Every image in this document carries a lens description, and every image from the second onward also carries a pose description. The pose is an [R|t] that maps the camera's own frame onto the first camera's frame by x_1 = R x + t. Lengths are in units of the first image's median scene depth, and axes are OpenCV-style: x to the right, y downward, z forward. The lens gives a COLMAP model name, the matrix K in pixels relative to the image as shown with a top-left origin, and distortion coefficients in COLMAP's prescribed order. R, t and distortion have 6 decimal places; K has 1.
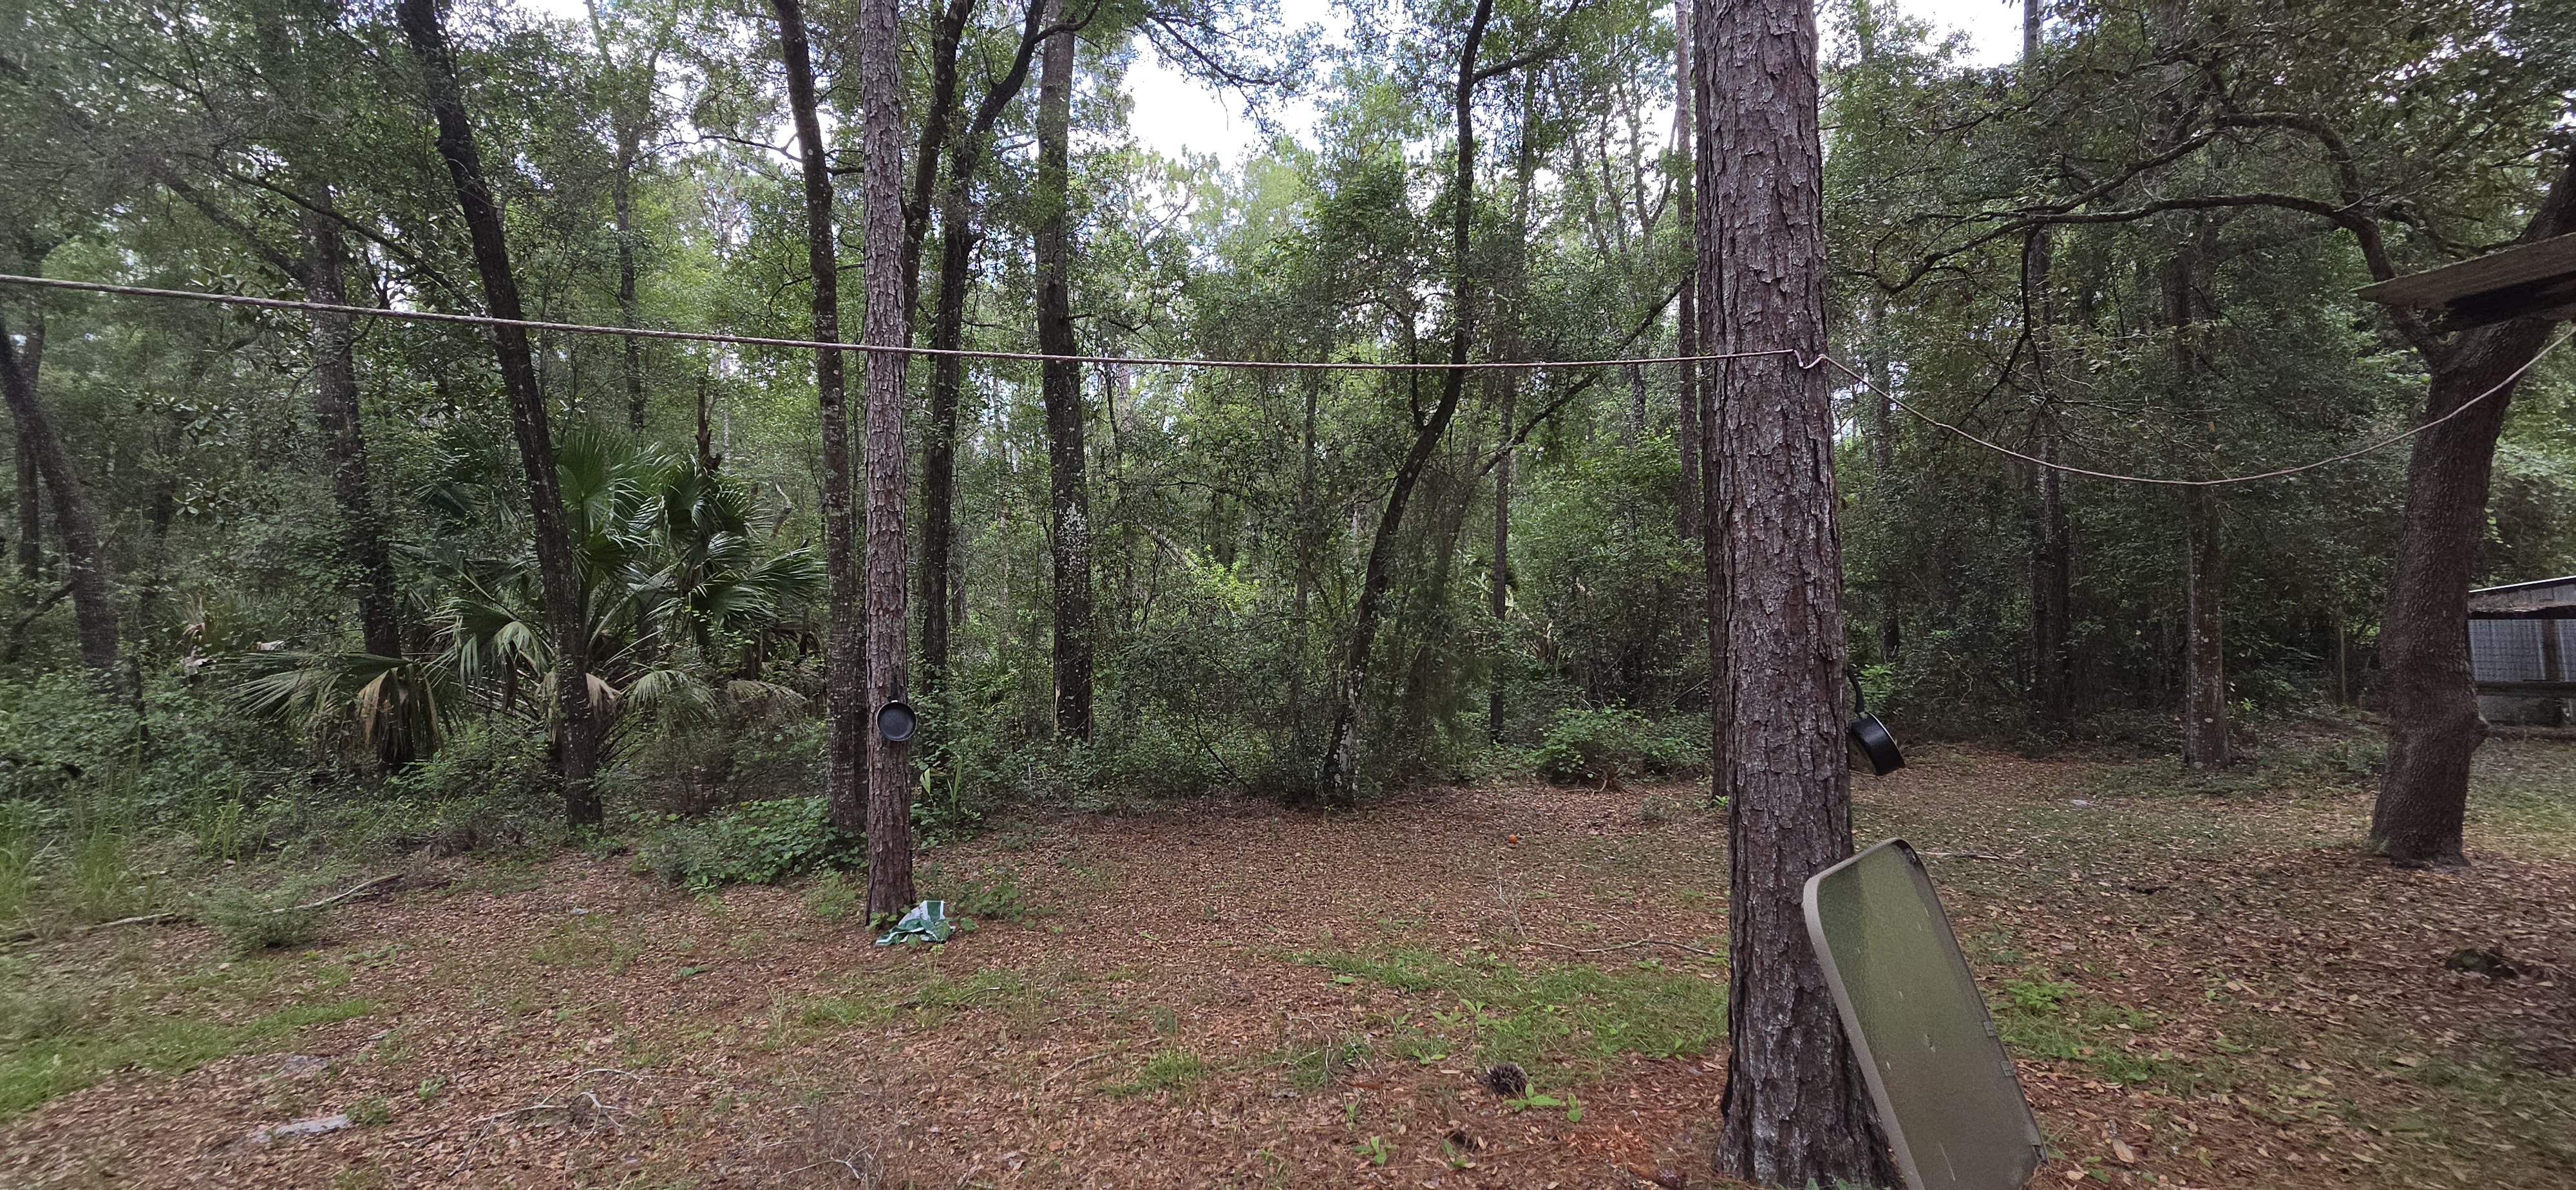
lens RADIAL K [[1053.5, 0, 1292.4], [0, 1053.5, 588.1], [0, 0, 1]] dist [0.000756, 0.000118]
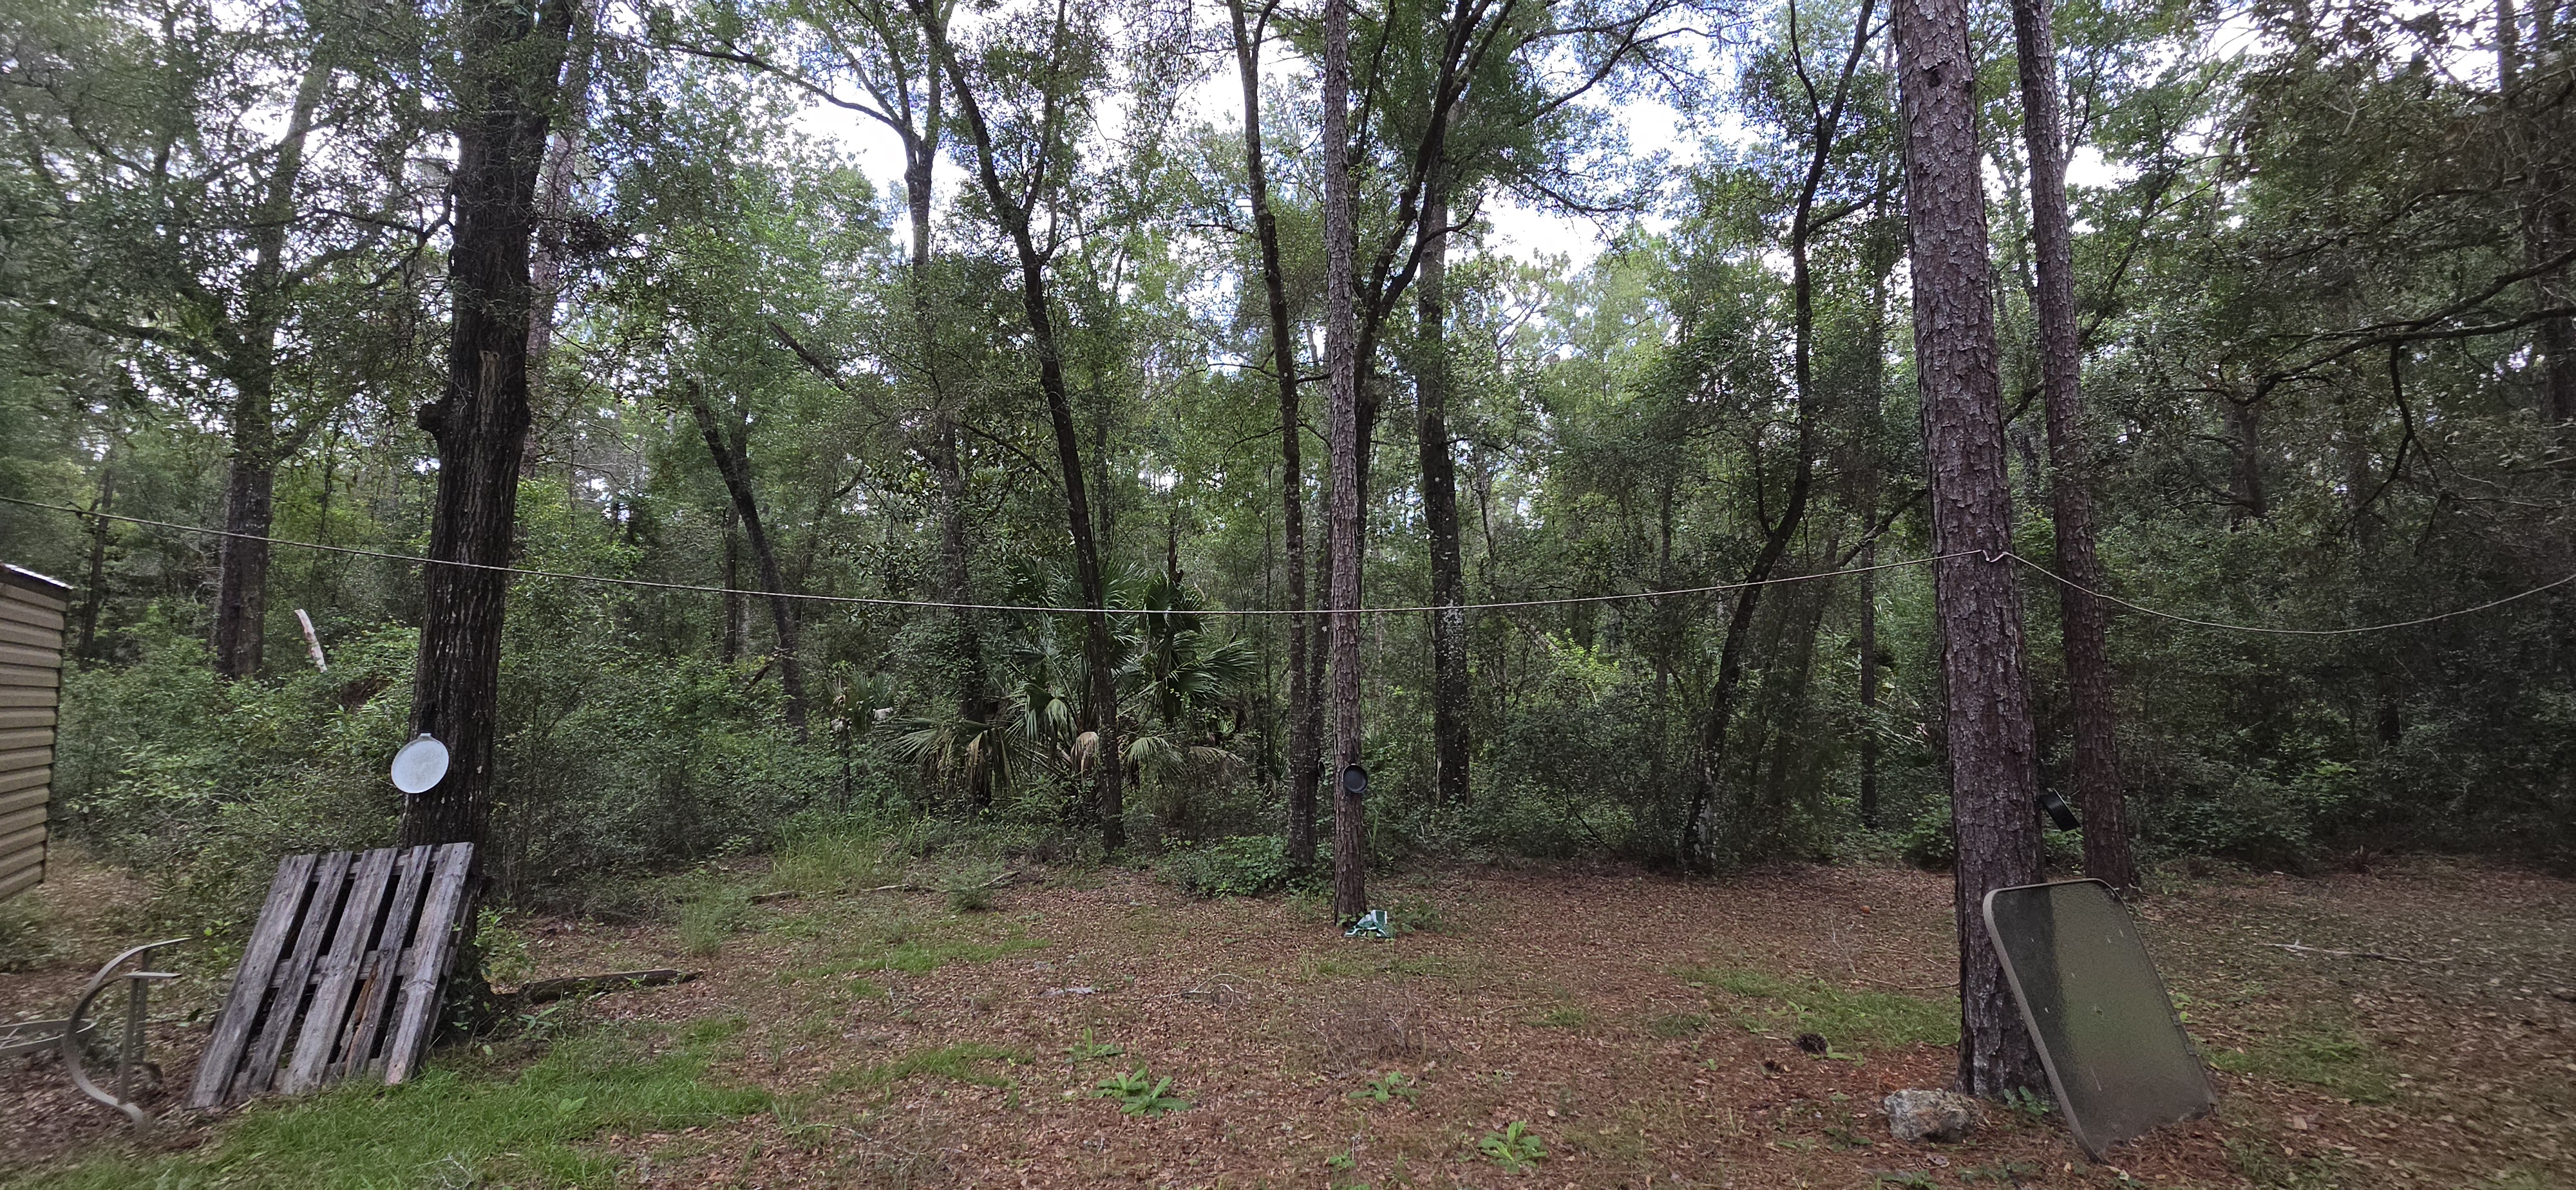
lens RADIAL K [[1053.5, 0, 1292.4], [0, 1053.5, 588.1], [0, 0, 1]] dist [0.000756, 0.000118]
pose [[0.945983, -0.022398, -0.323443, 0.004234], [-0.000236, 0.997563, -0.069768, -0.016758], [0.324218, 0.066076, 0.943672, -0.214862]]
